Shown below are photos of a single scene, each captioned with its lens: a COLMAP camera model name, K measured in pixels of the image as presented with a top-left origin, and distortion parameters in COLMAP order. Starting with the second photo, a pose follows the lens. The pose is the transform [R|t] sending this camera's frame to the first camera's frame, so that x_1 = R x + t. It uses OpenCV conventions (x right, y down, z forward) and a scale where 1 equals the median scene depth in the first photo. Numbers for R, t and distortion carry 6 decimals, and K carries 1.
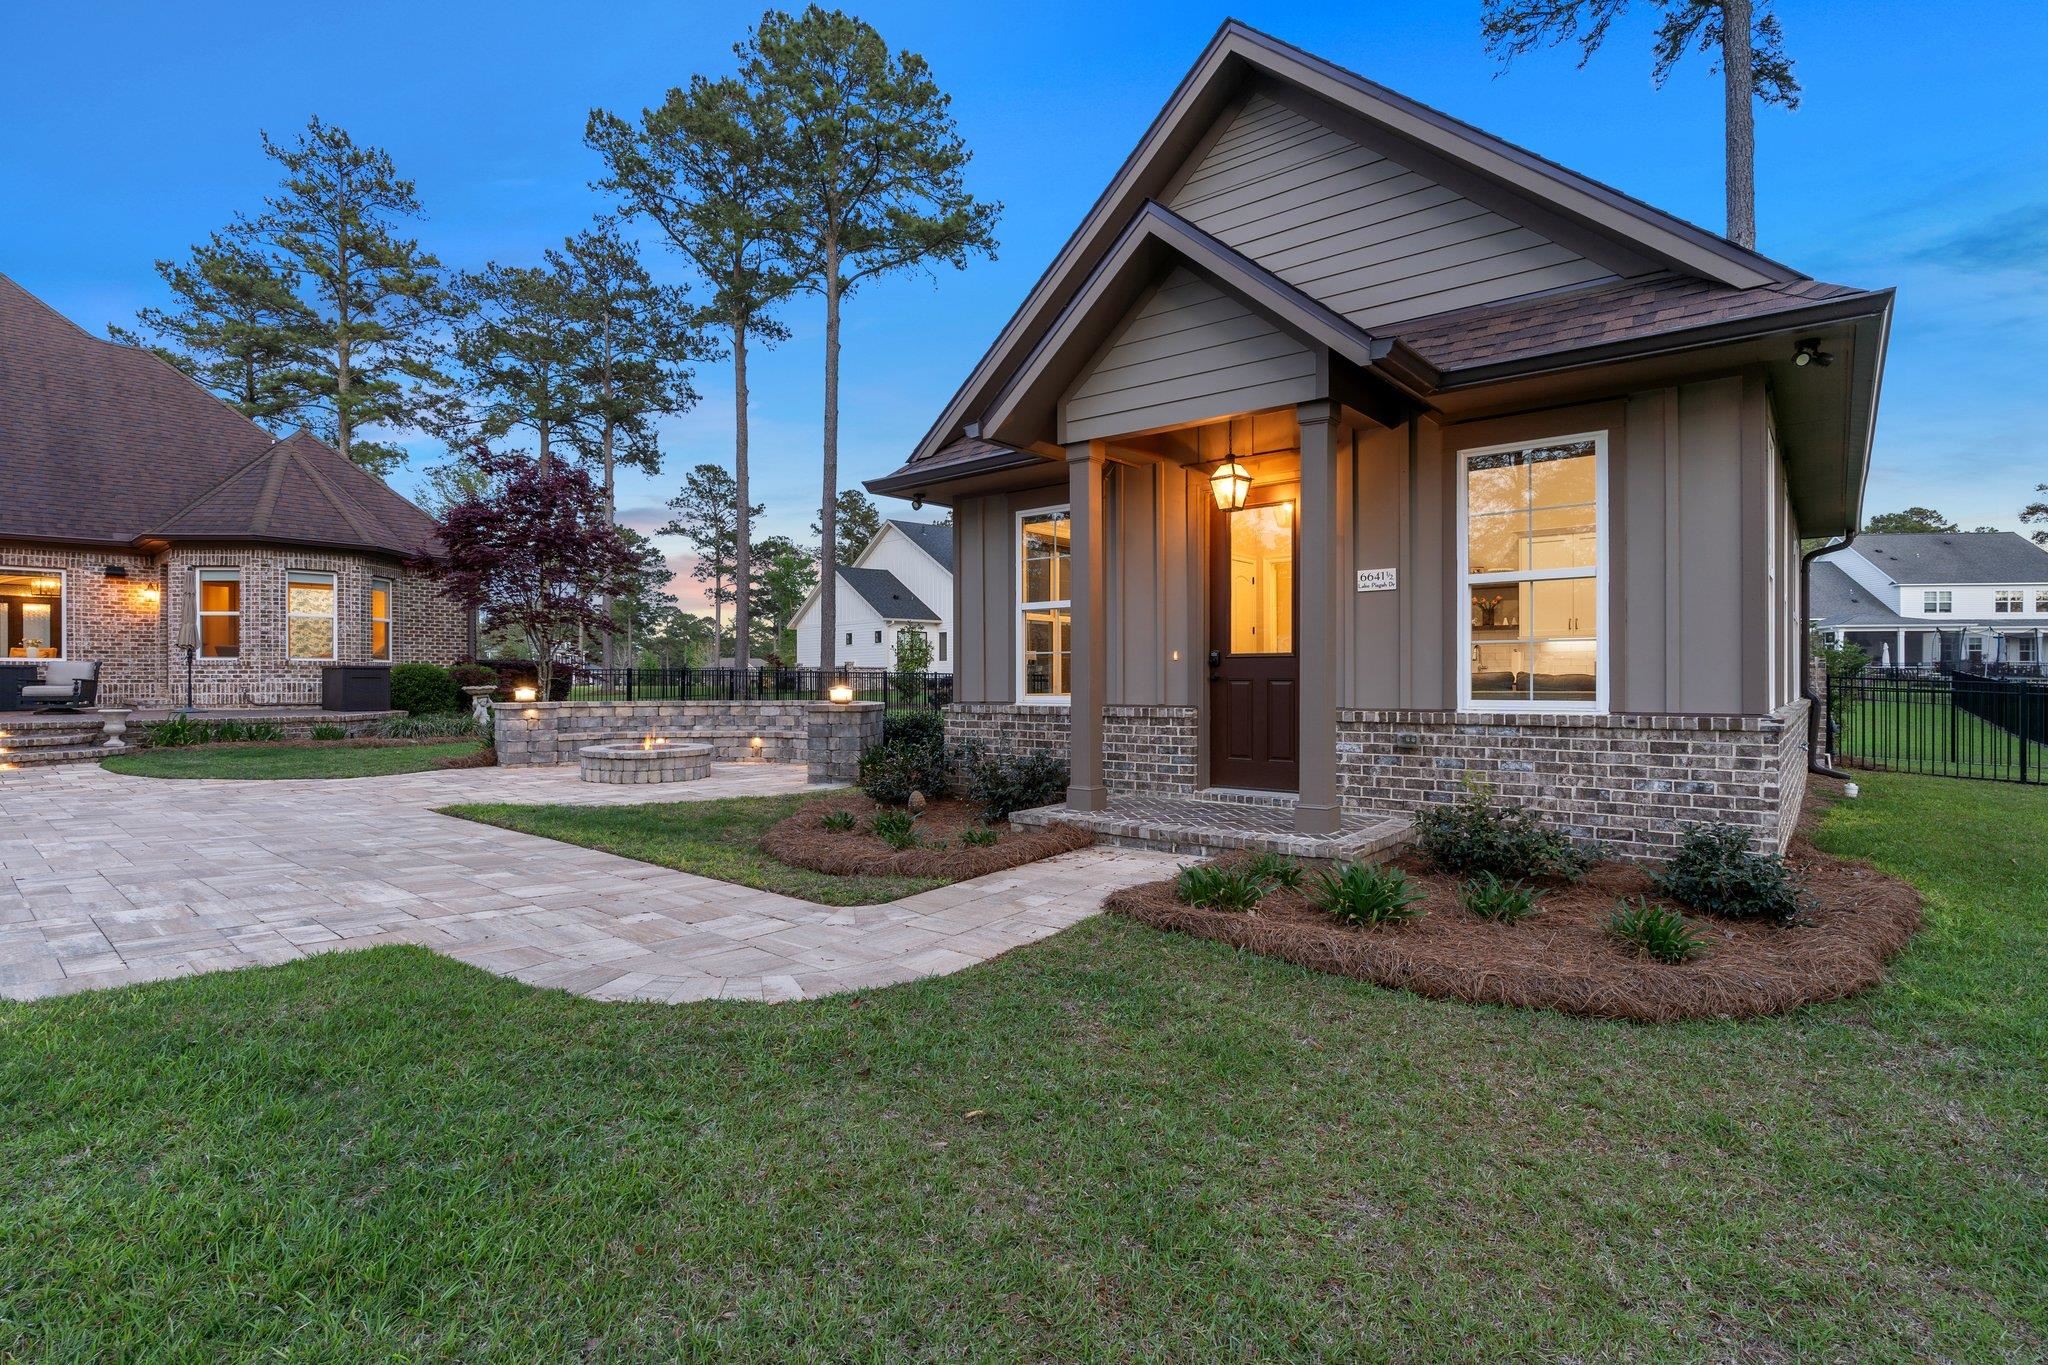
lens RADIAL K [[1027.1, 0, 972.7], [0, 1027.1, 685.9], [0, 0, 1]] dist [0.001109, 0.000471]
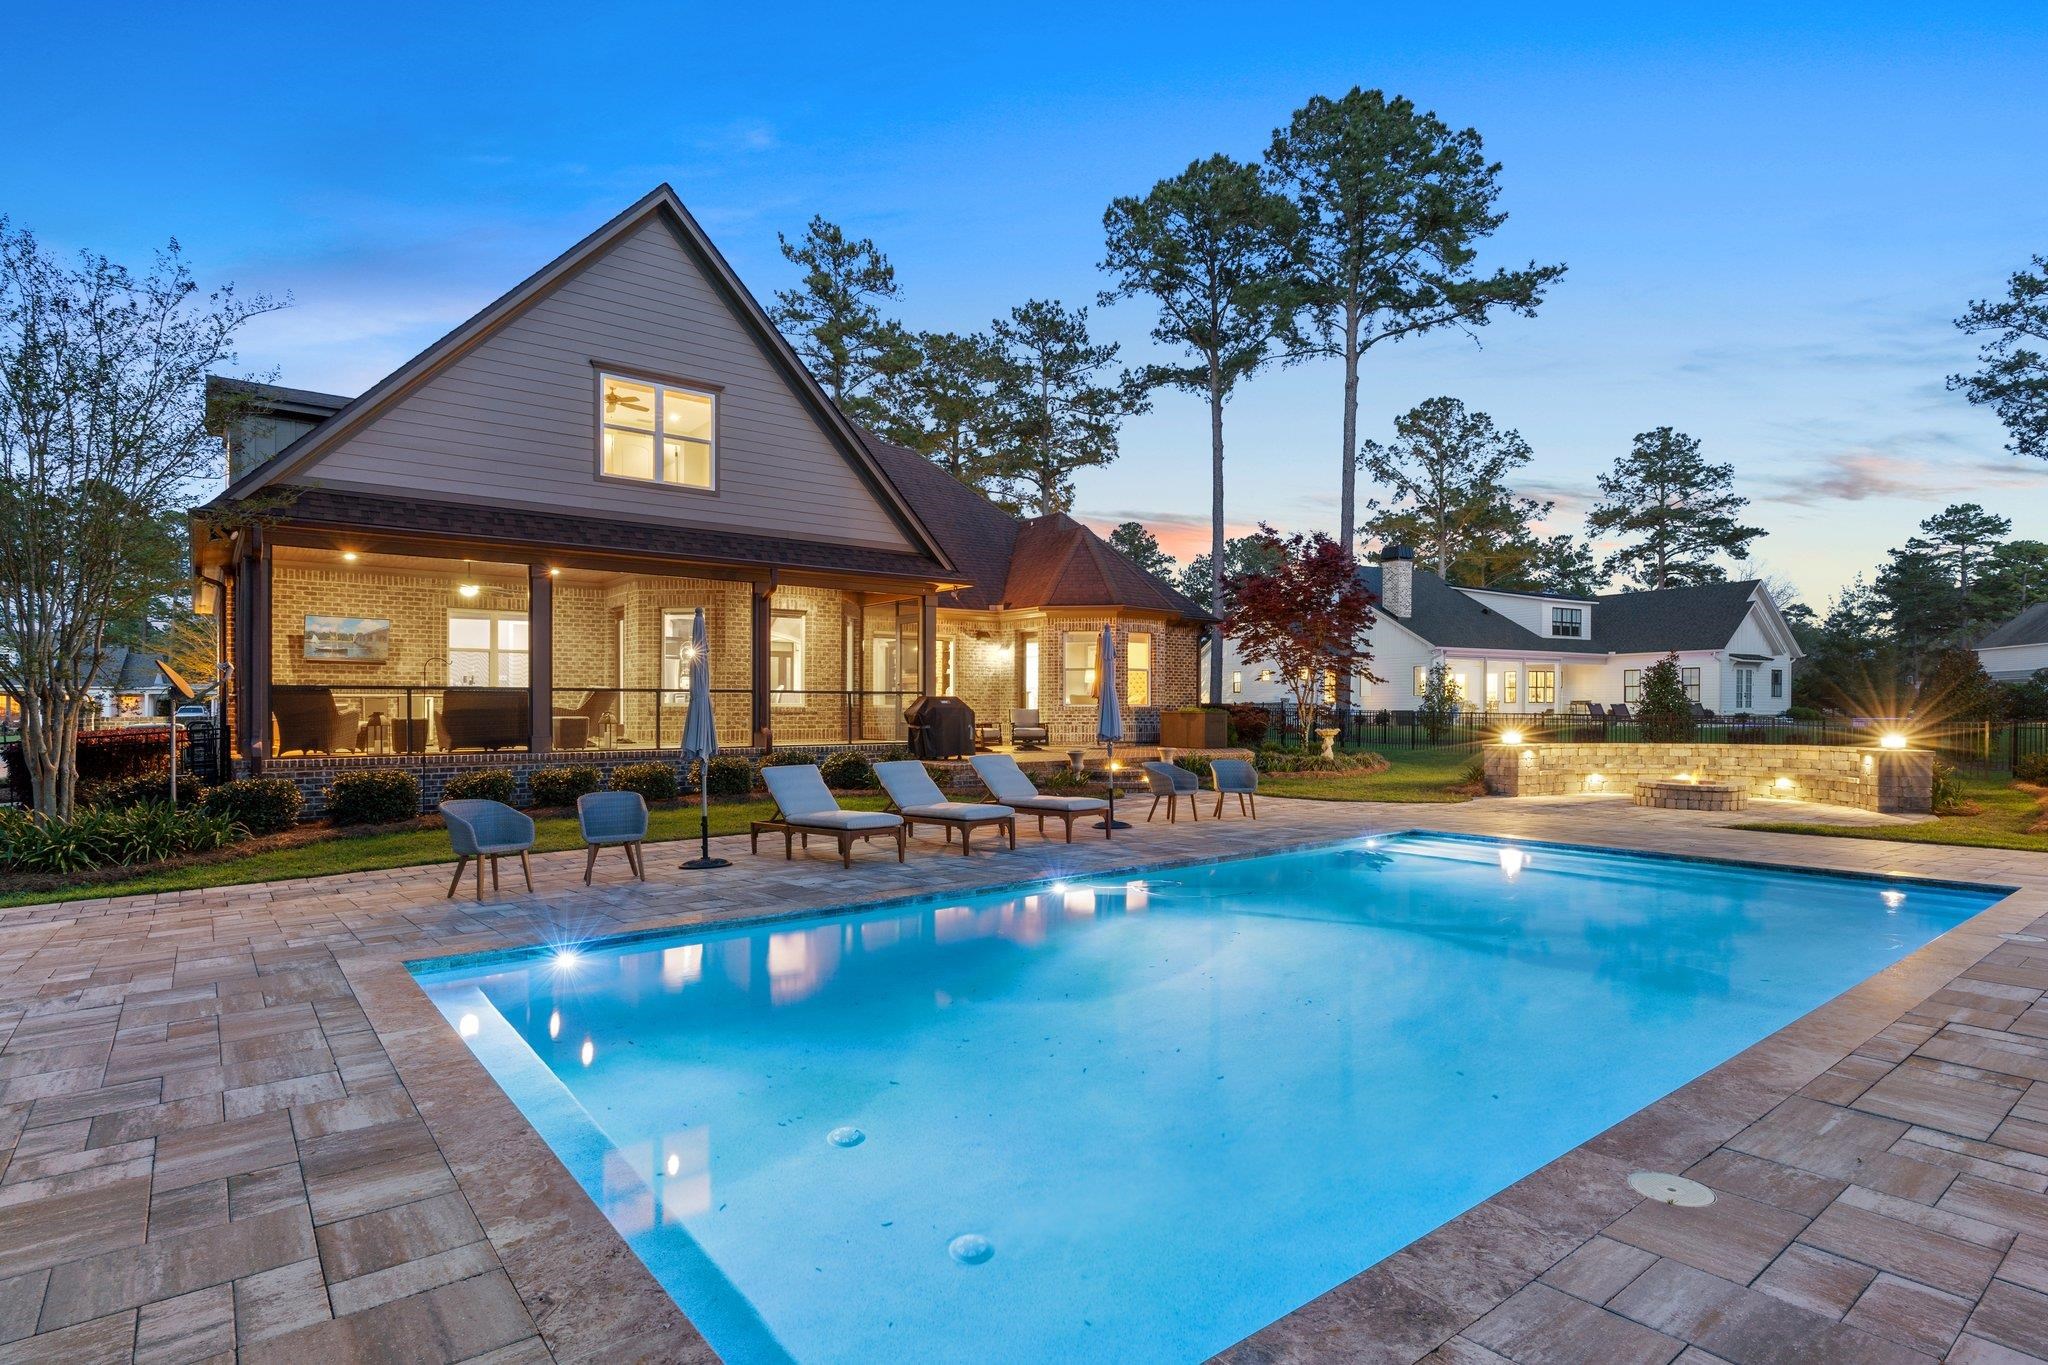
lens RADIAL K [[1038.4, 0, 1026.3], [0, 1038.4, 745.9], [0, 0, 1]] dist [-0.000560, 0.000248]
pose [[0.985072, 0.012066, -0.171718, -0.214981], [-0.007795, 0.999644, 0.025527, -0.002644], [0.171965, -0.023808, 0.984815, -0.095164]]
